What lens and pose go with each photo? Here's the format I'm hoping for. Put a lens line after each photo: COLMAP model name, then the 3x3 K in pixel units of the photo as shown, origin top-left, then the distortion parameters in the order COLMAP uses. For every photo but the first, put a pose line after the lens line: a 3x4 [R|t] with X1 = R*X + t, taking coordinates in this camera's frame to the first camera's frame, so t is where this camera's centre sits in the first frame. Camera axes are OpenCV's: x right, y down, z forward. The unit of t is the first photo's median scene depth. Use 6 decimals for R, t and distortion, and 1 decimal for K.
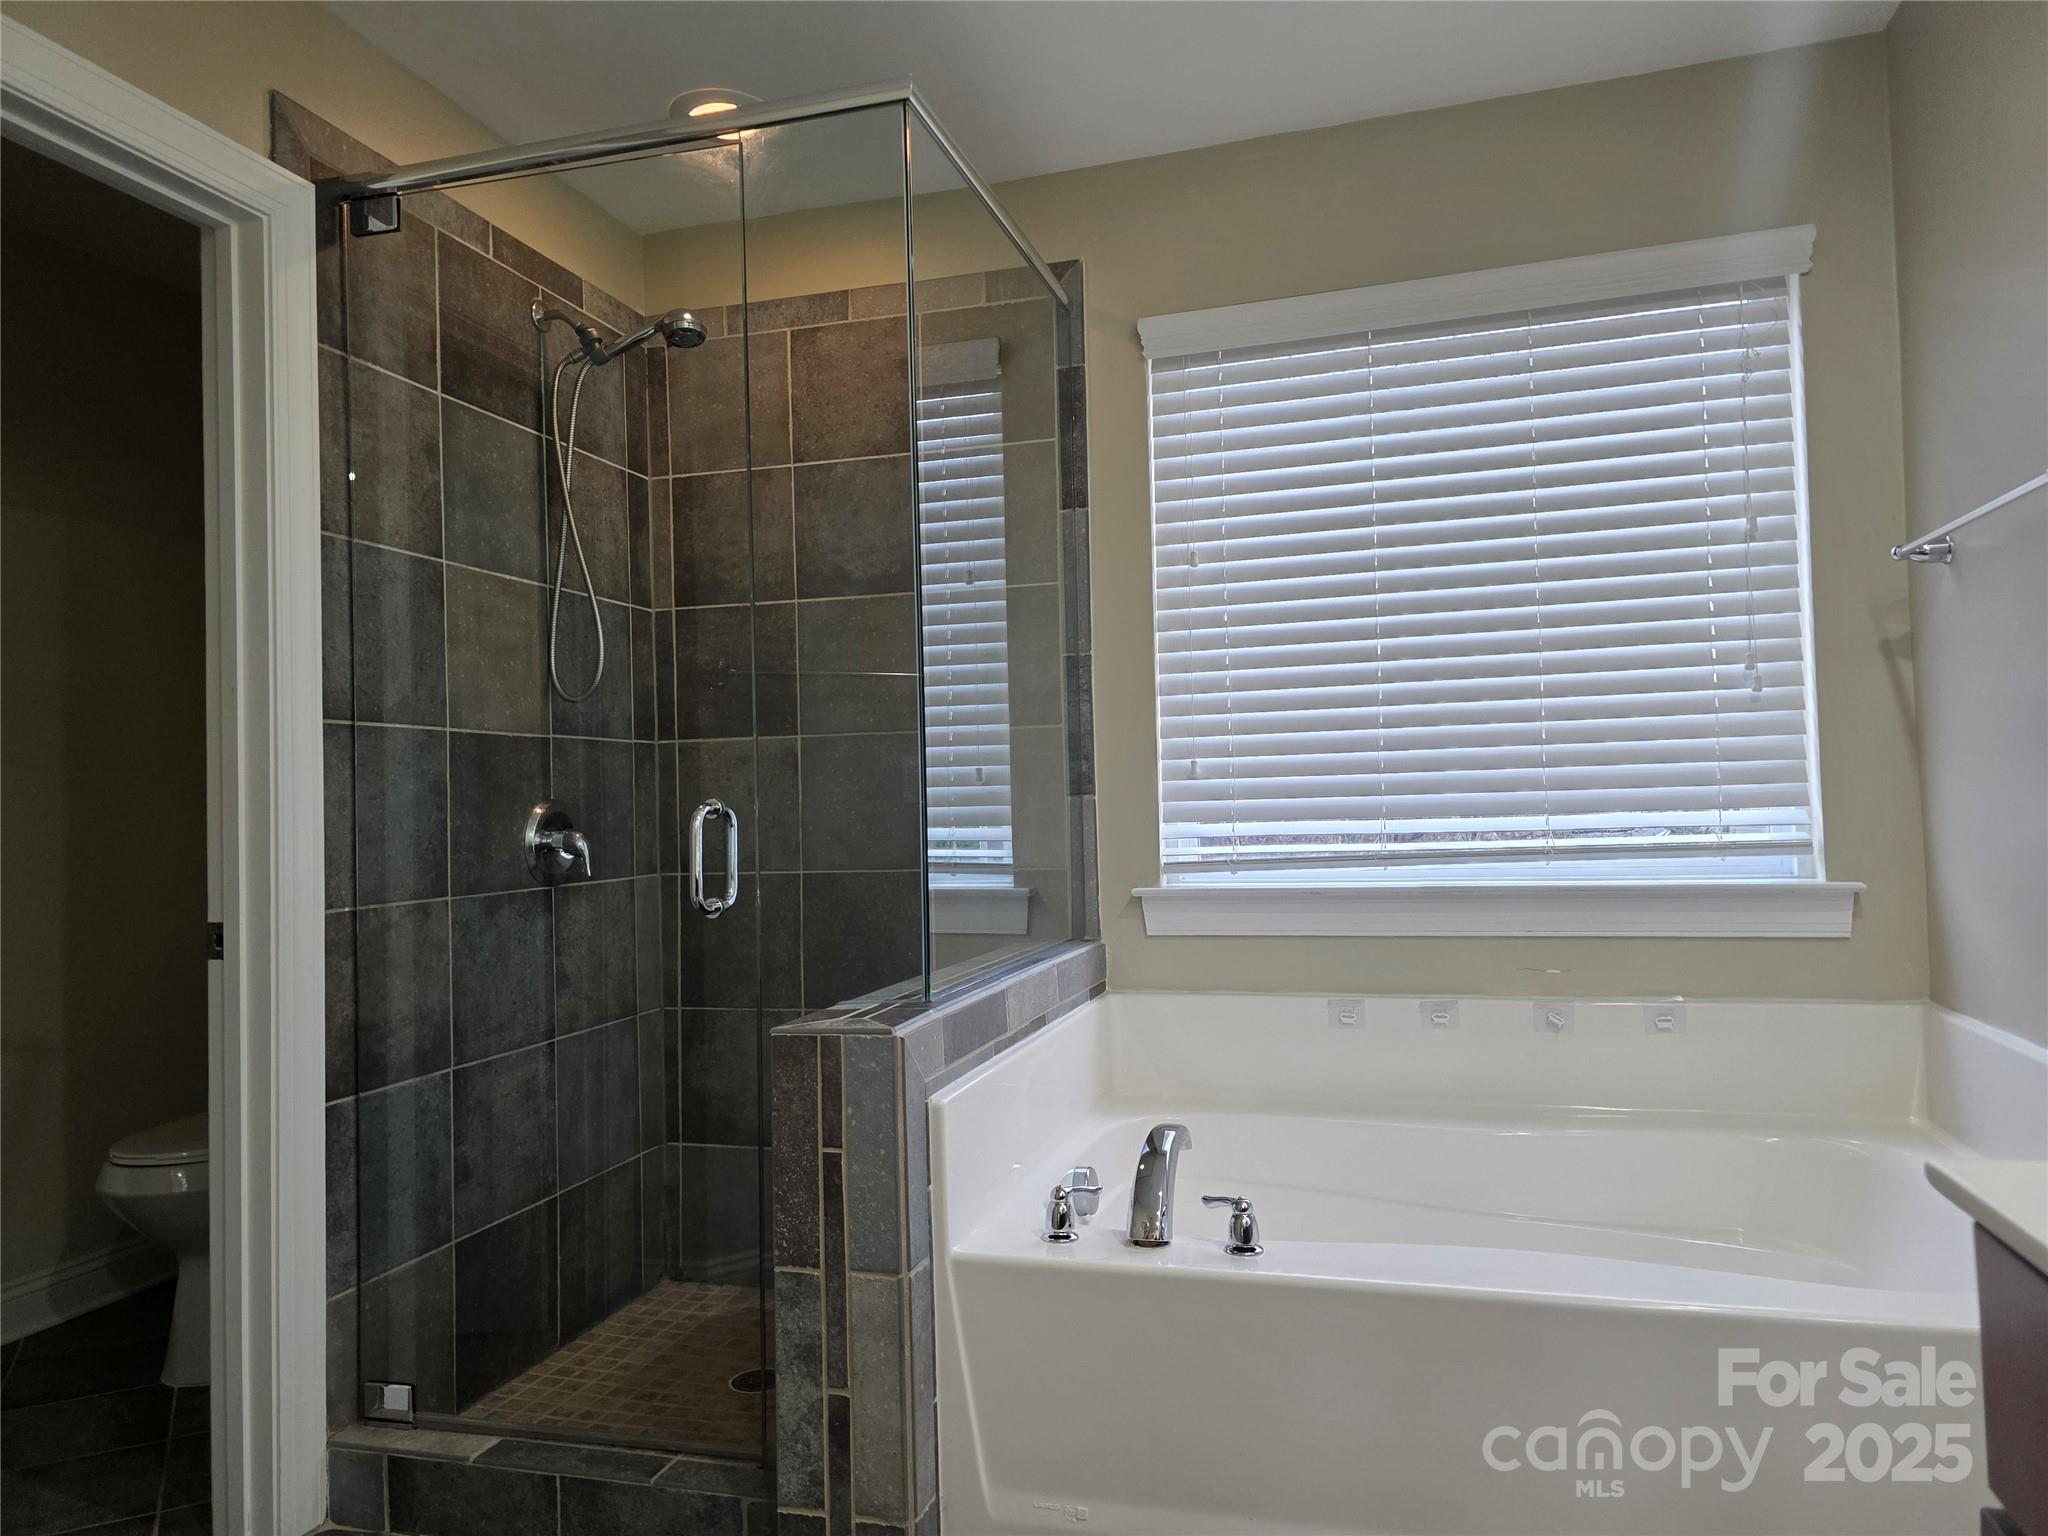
lens RADIAL K [[1379.5, 0, 1022.1], [0, 1379.5, 763.2], [0, 0, 1]] dist [0.096095, -0.120342]
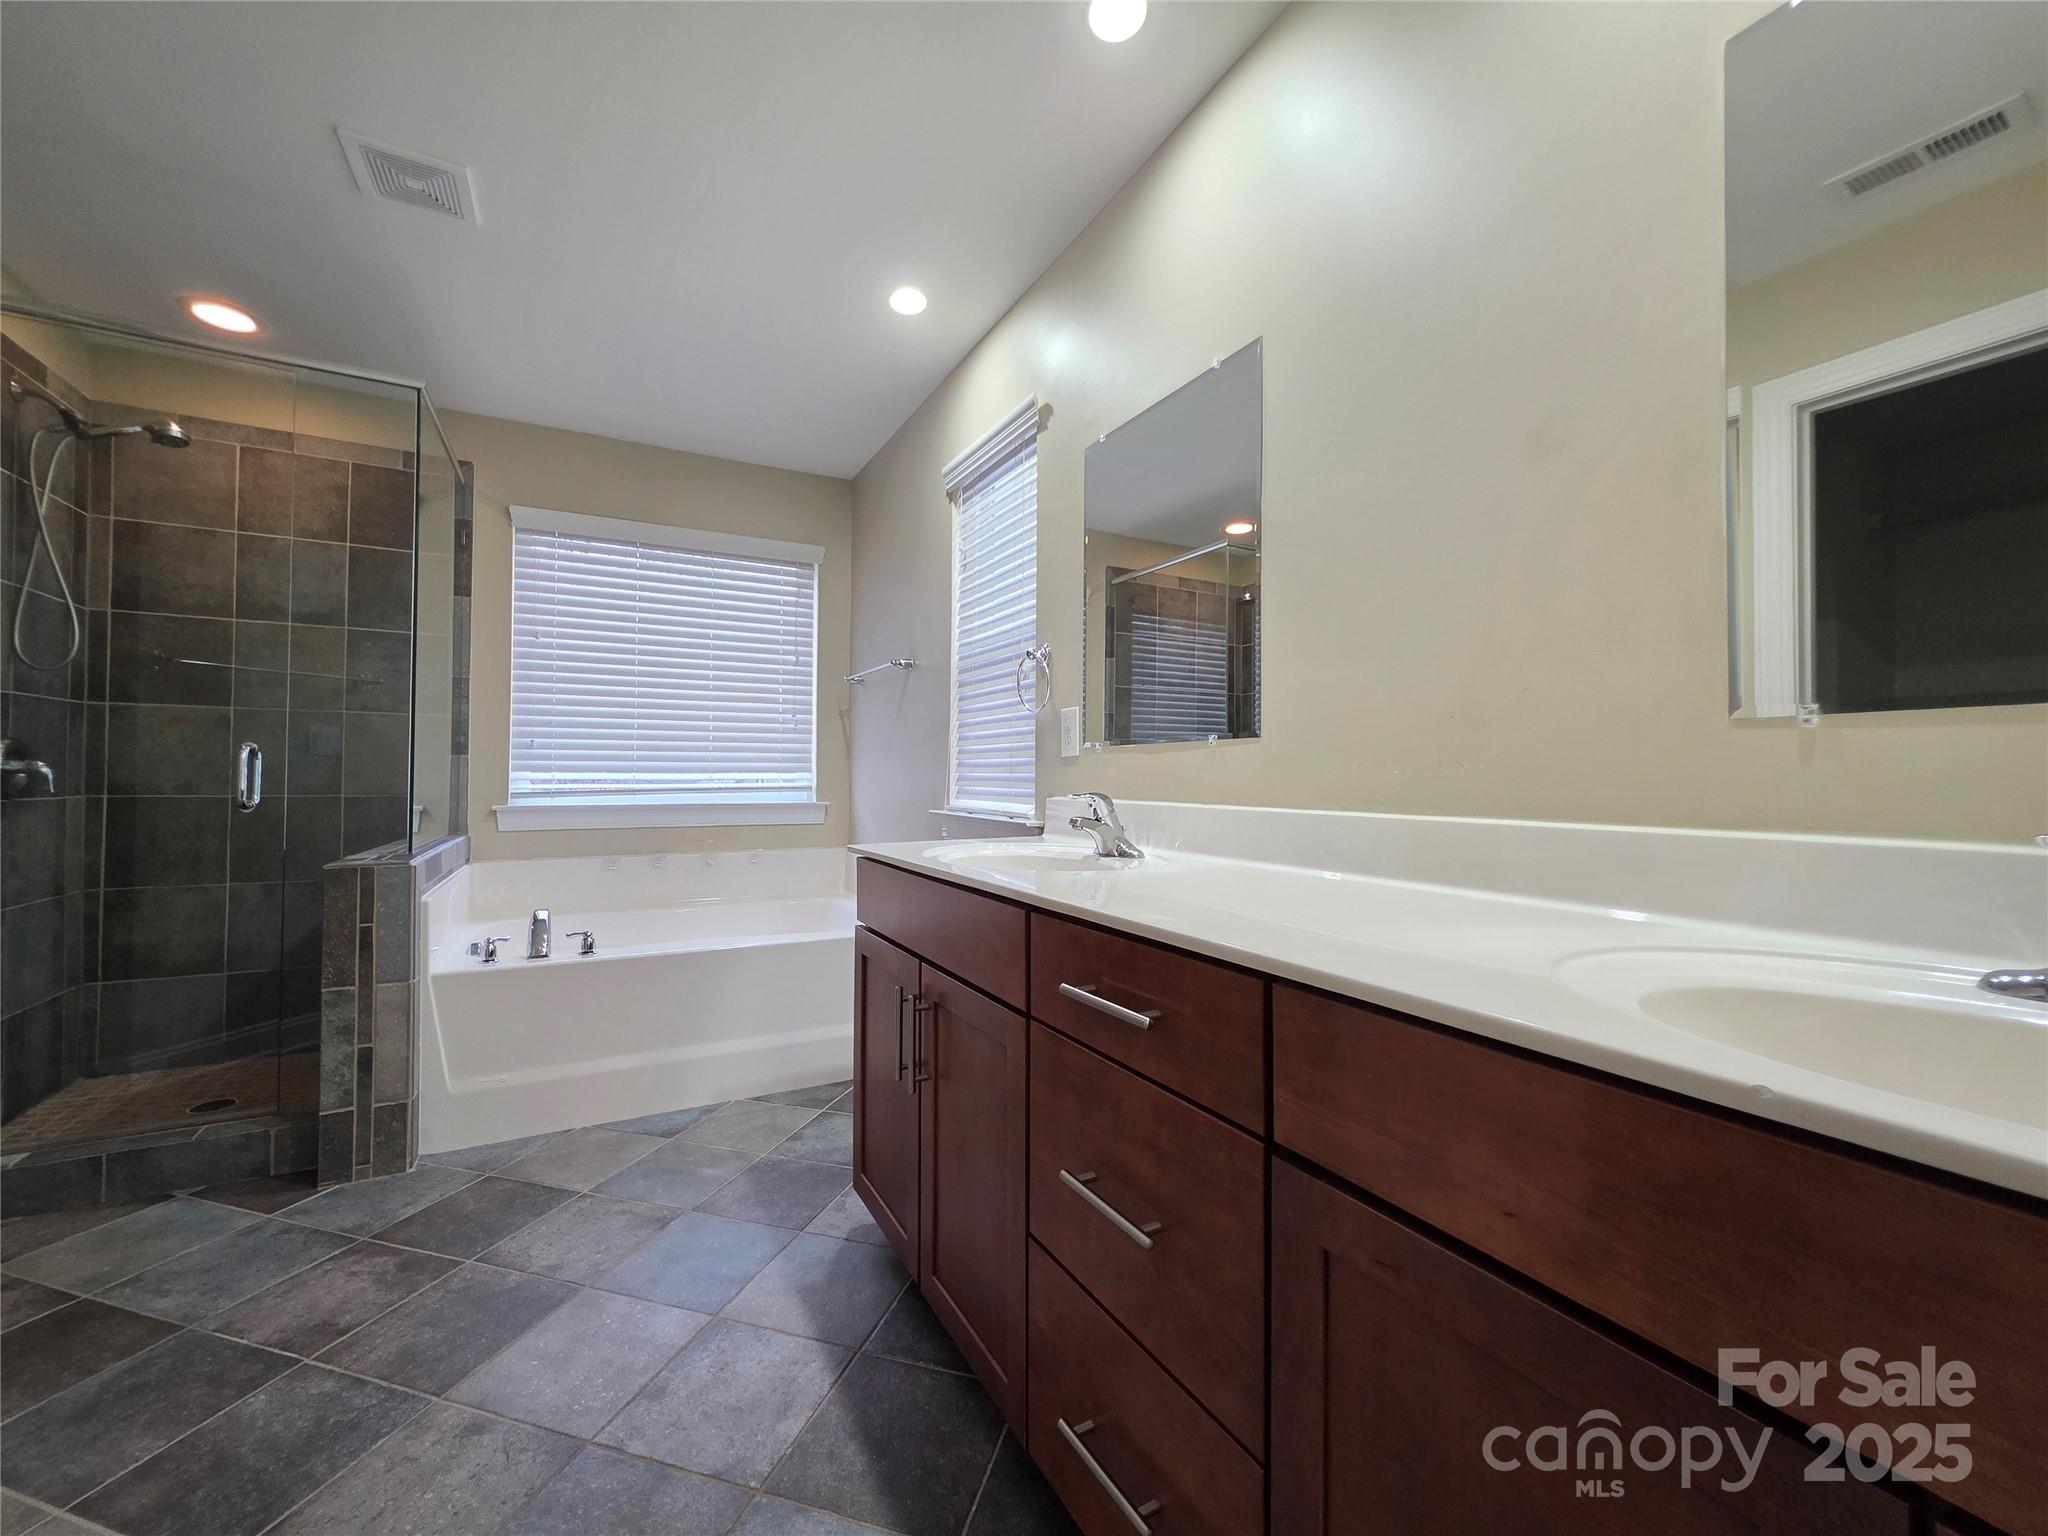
lens RADIAL K [[817.9, 0, 1022.1], [0, 817.9, 767.2], [0, 0, 1]] dist [-0.000429, 0.000244]
pose [[0.710484, 0.040885, 0.702525, -0.194523], [-0.046486, 0.998857, -0.011117, 0.018154], [-0.702176, -0.024759, 0.711573, -0.297883]]
